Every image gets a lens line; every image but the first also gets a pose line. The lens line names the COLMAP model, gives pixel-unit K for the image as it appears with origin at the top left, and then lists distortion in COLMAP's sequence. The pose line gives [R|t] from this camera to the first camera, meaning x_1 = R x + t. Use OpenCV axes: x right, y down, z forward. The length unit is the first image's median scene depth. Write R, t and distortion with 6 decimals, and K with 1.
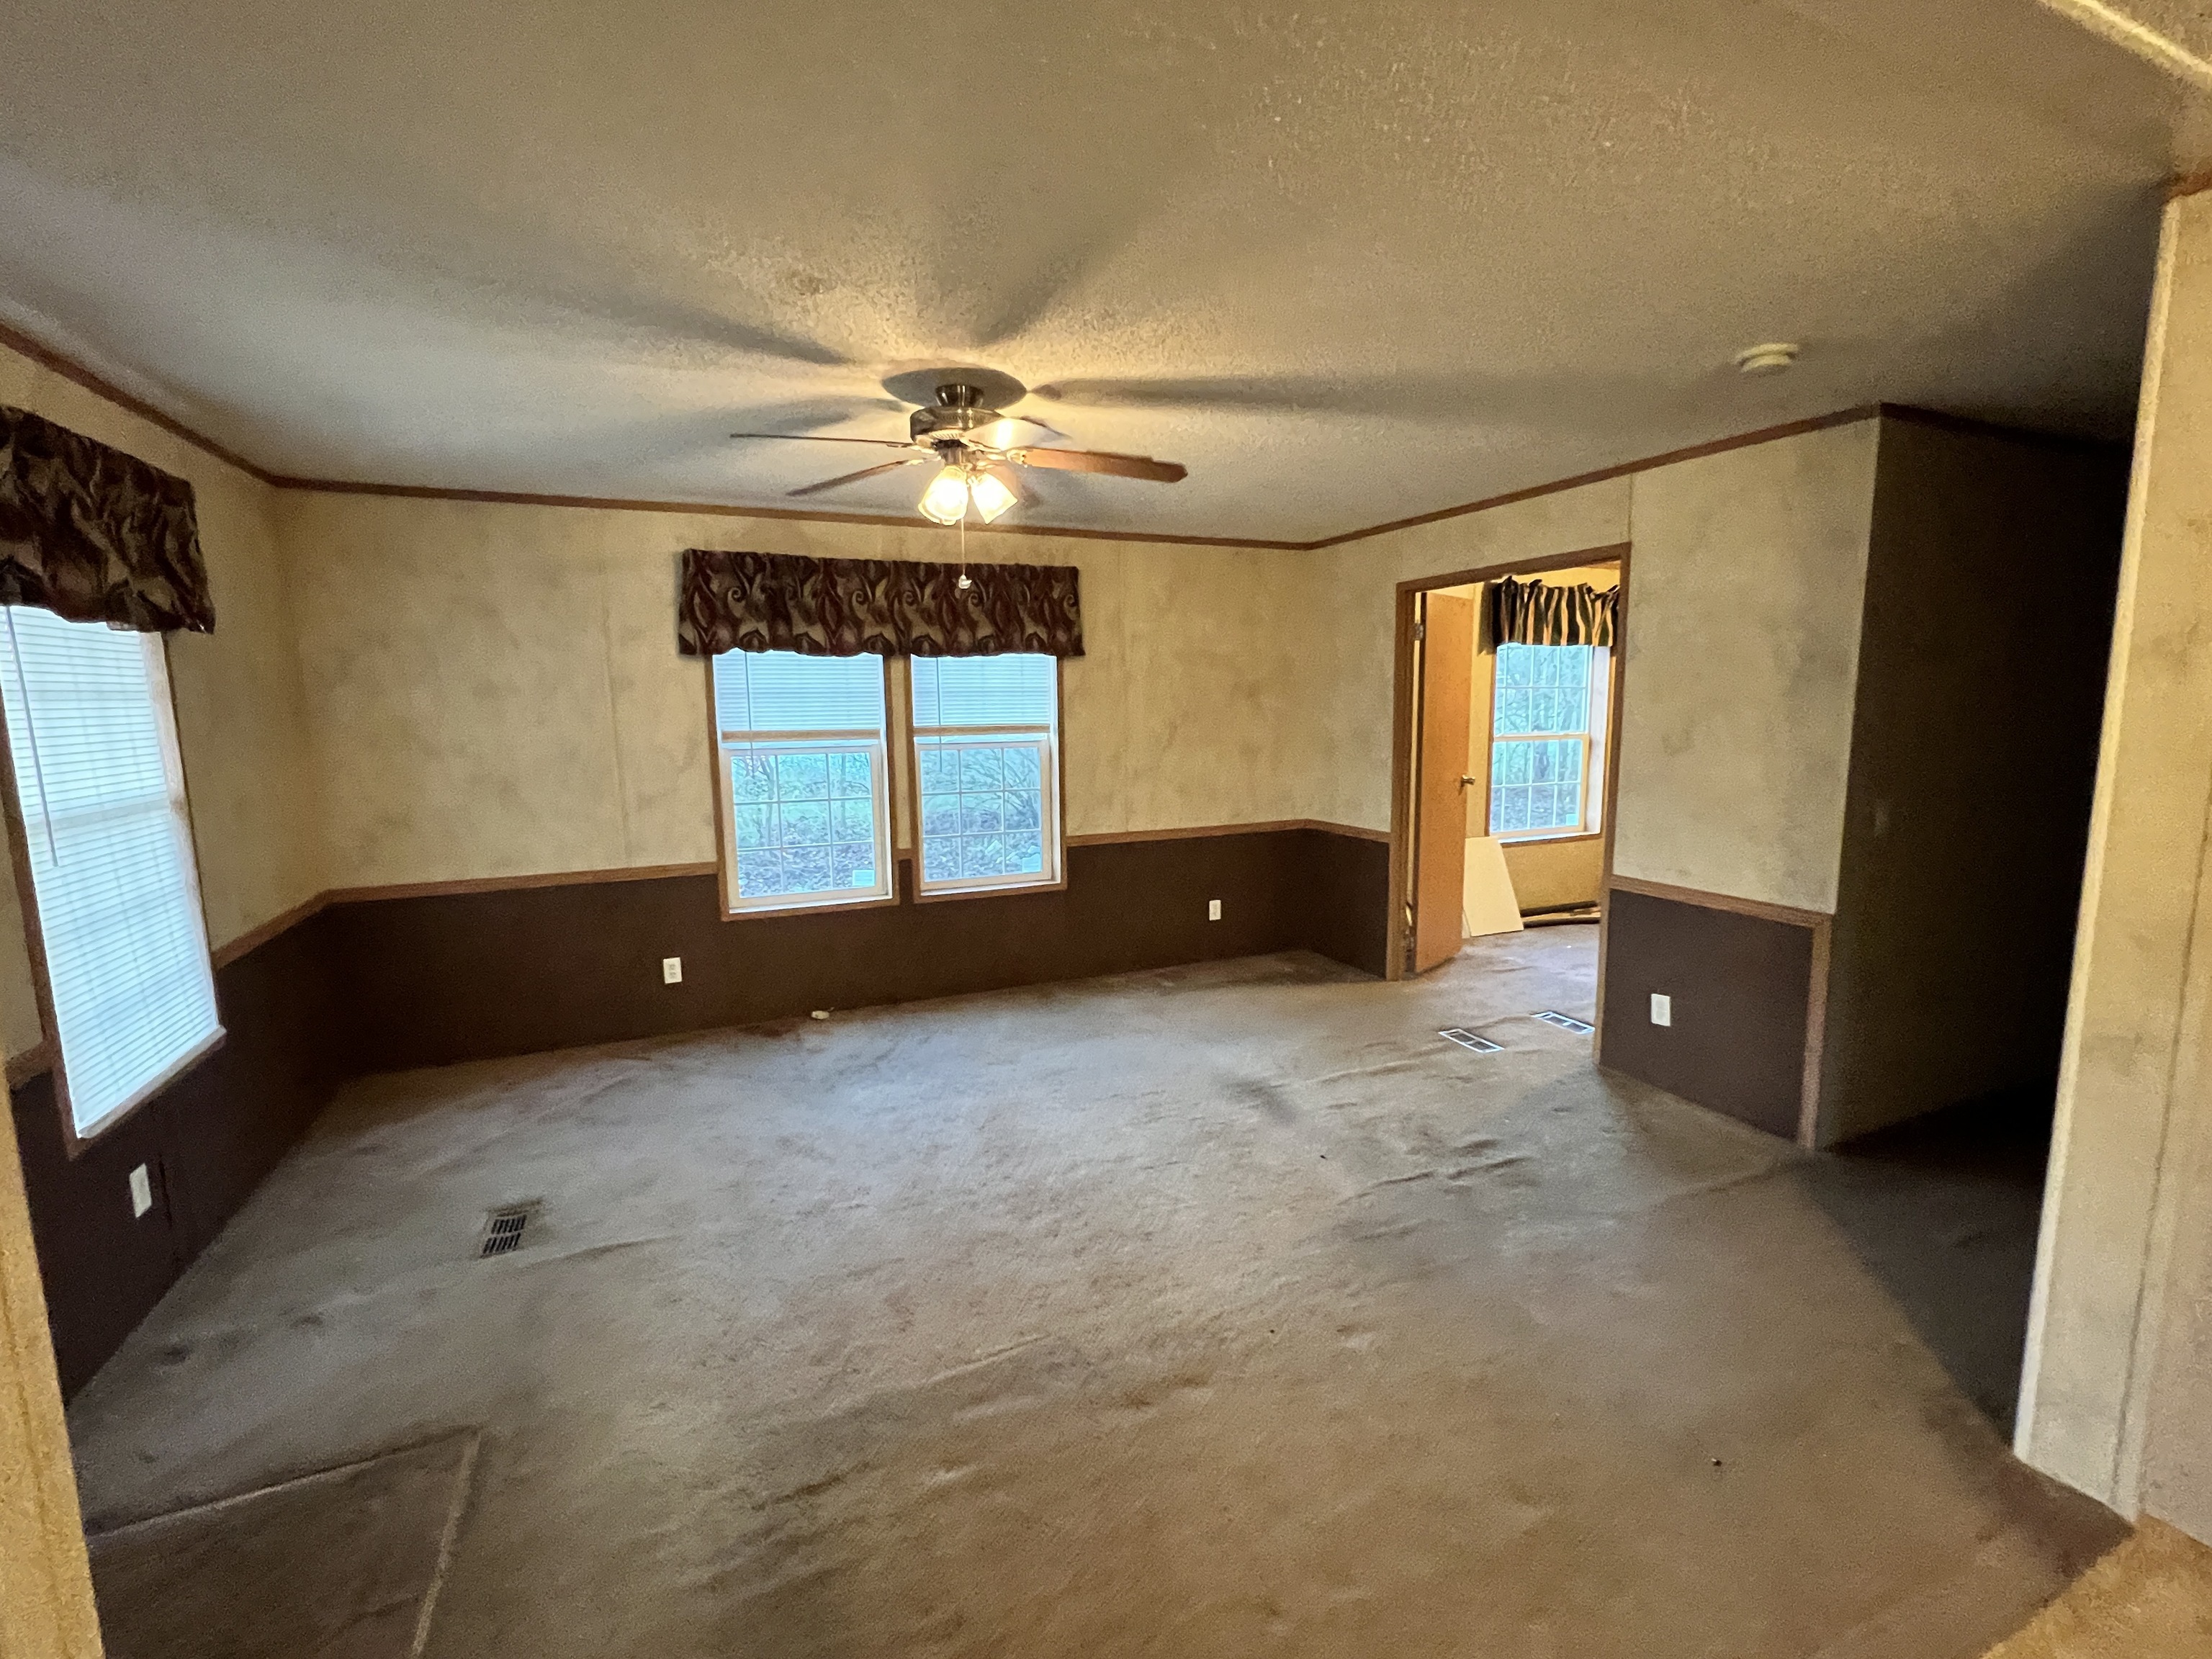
lens RADIAL K [[965.3, 0, 1106.0], [0, 965.3, 829.5], [0, 0, 1]] dist [-0.001436, -0.000234]
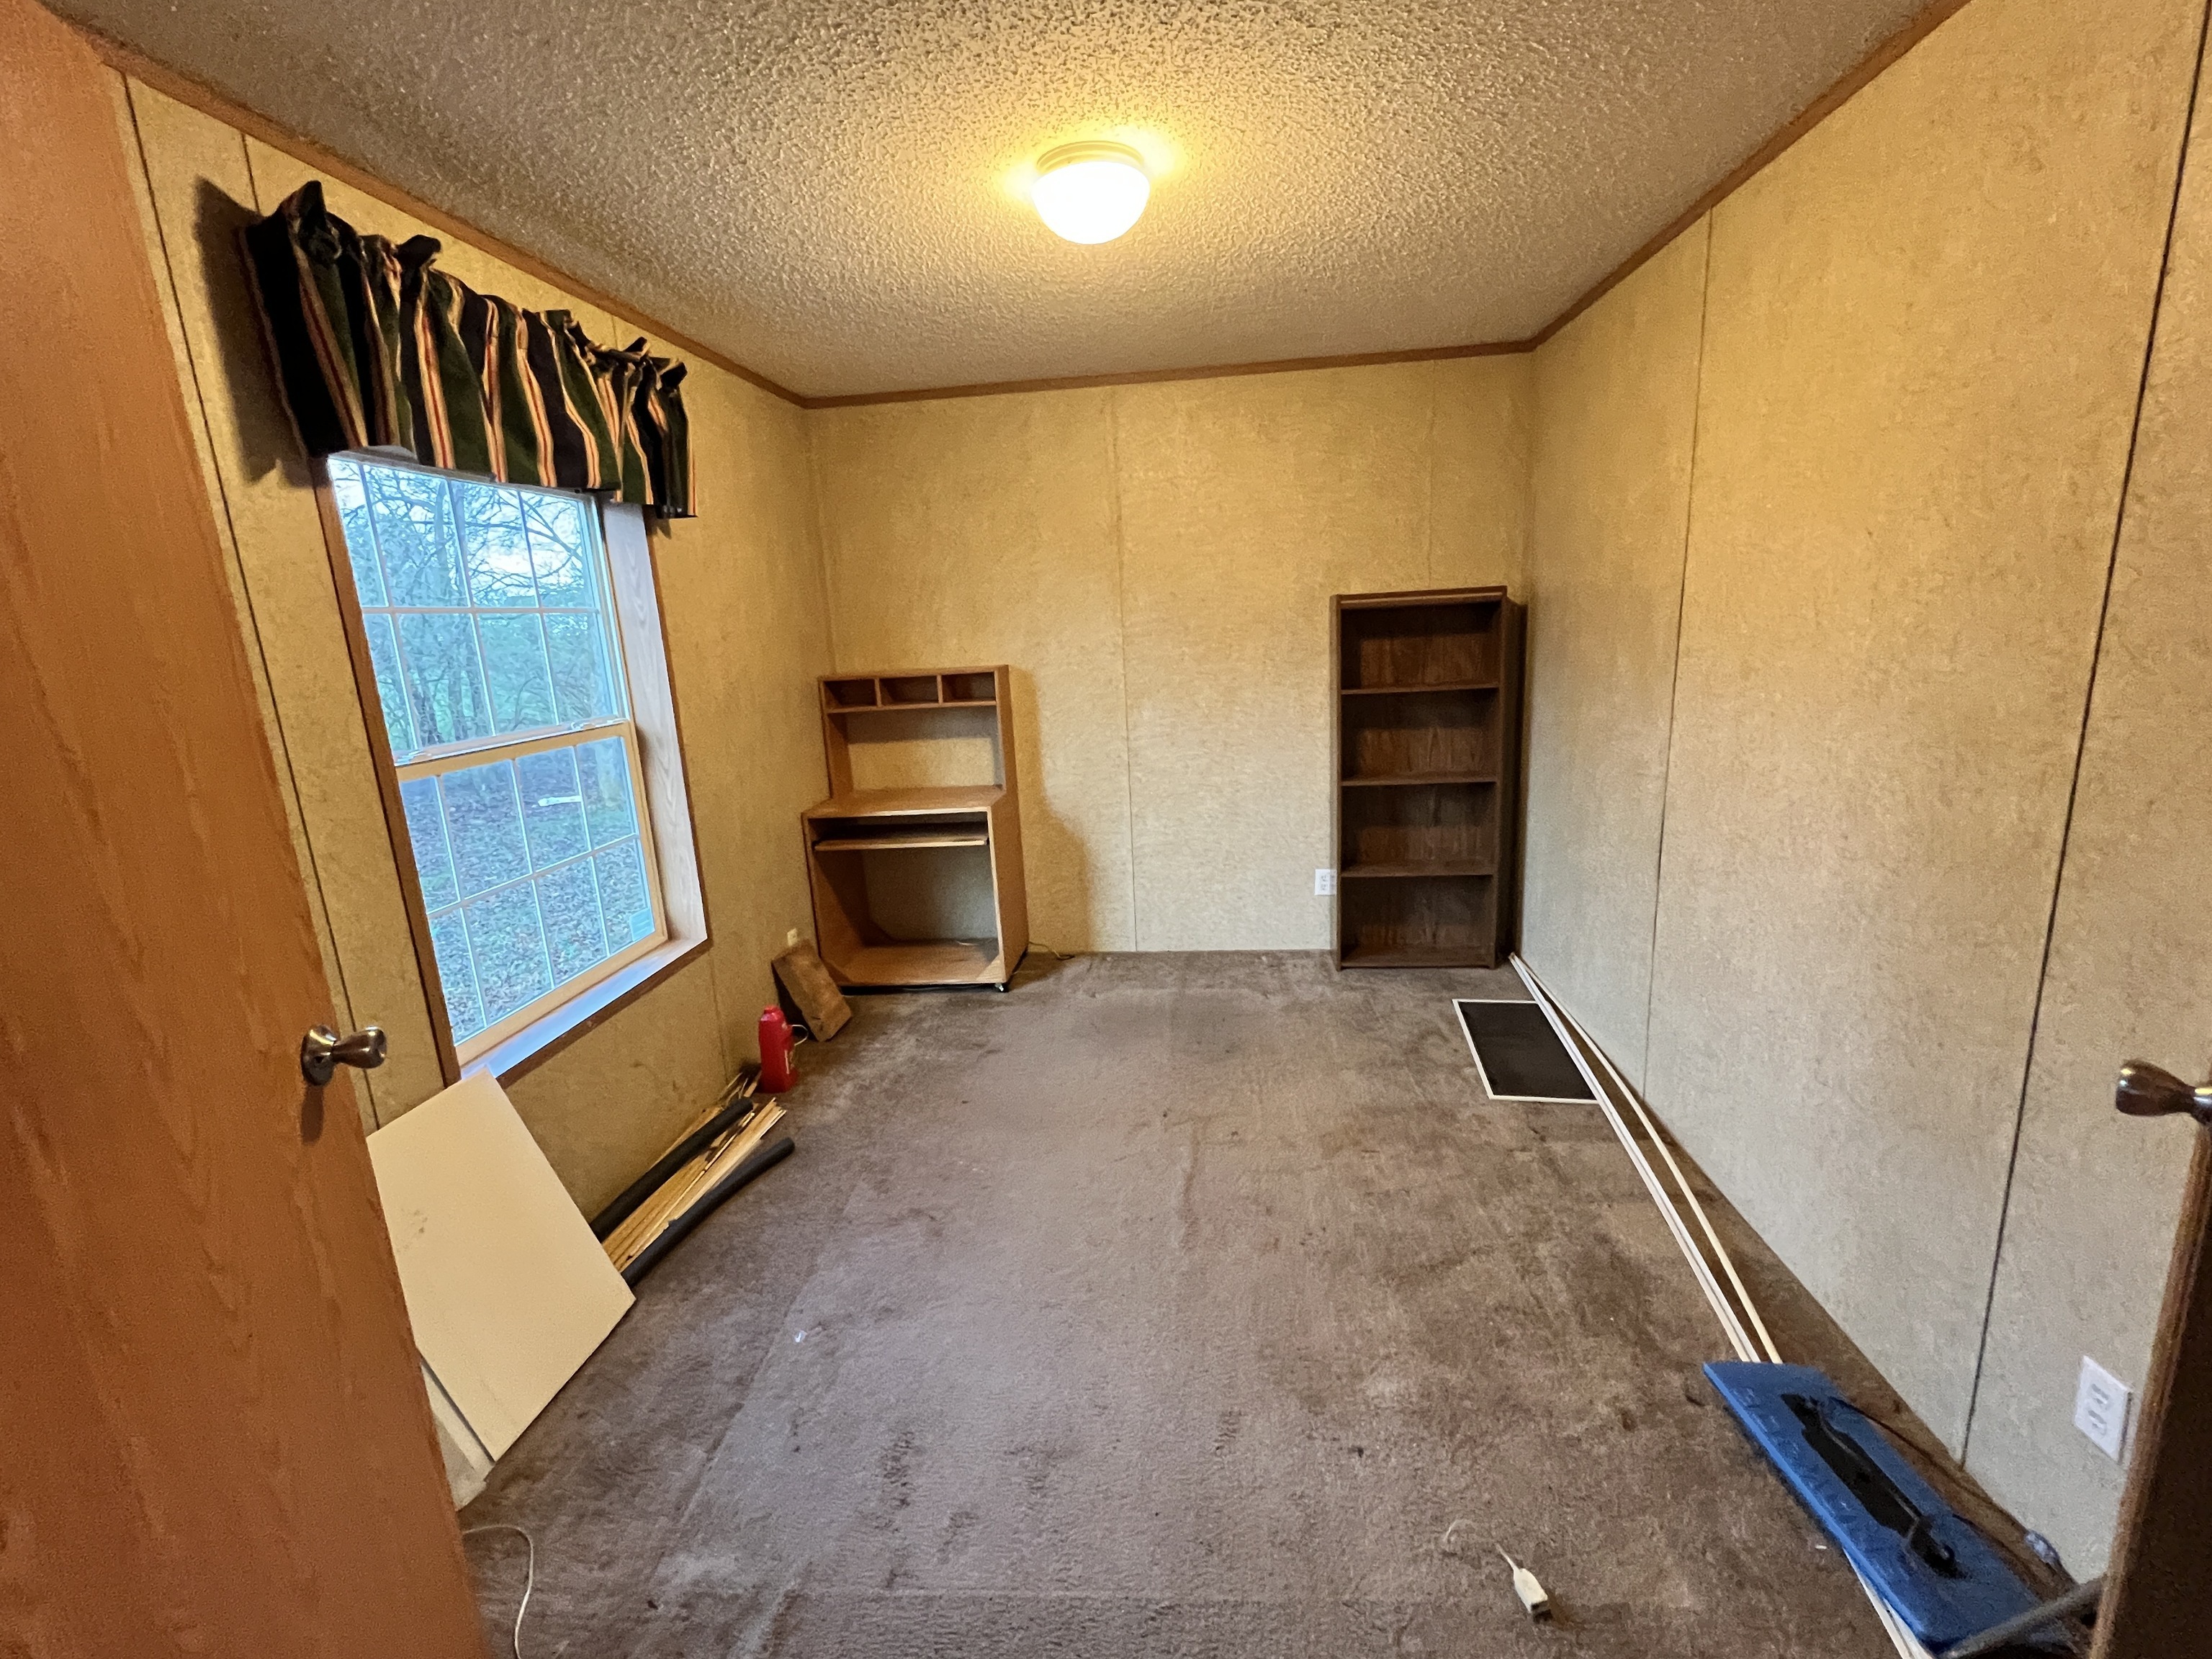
lens RADIAL K [[991.9, 0, 1106.0], [0, 991.9, 829.5], [0, 0, 1]] dist [0.002438, 0.000210]
pose [[0.510208, -0.209901, 0.834044, 0.255523], [0.162510, 0.975820, 0.146170, -0.090878], [-0.844558, 0.060963, 0.531982, 0.654553]]
